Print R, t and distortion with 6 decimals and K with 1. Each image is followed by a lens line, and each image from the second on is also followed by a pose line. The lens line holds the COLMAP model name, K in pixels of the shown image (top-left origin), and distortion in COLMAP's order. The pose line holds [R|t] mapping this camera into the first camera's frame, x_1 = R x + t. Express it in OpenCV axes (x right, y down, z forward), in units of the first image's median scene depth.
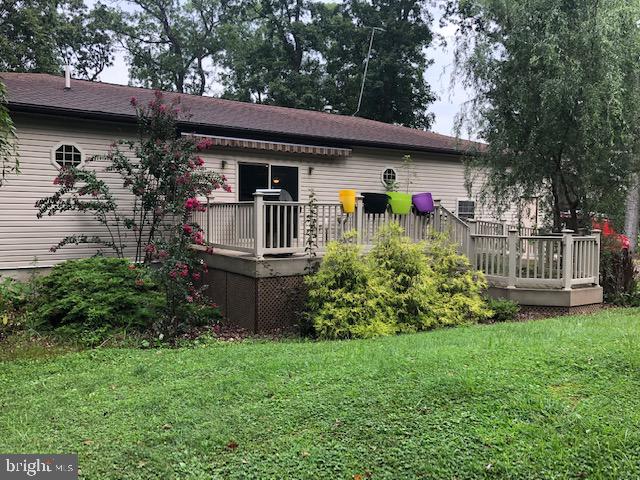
lens RADIAL K [[536.7, 0, 320.0], [0, 536.7, 240.0], [0, 0, 1]] dist [0.084396, -0.129175]
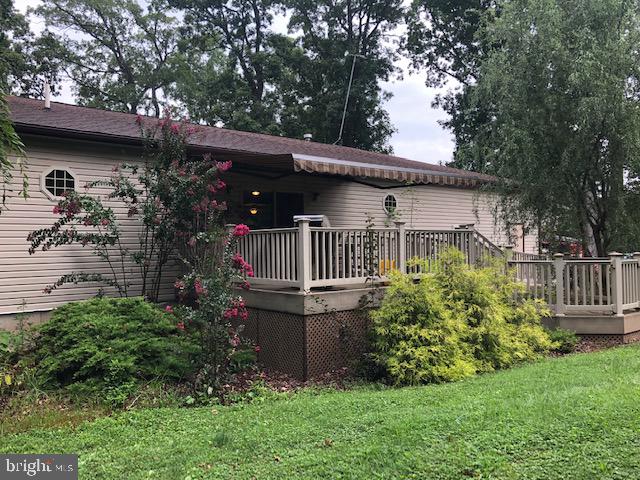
lens RADIAL K [[536.7, 0, 320.0], [0, 536.7, 240.0], [0, 0, 1]] dist [0.084396, -0.129175]
pose [[0.993876, -0.021765, 0.108332, -0.158913], [0.028304, 0.997845, -0.059192, 0.000975], [-0.106810, 0.061896, 0.992351, 0.106315]]
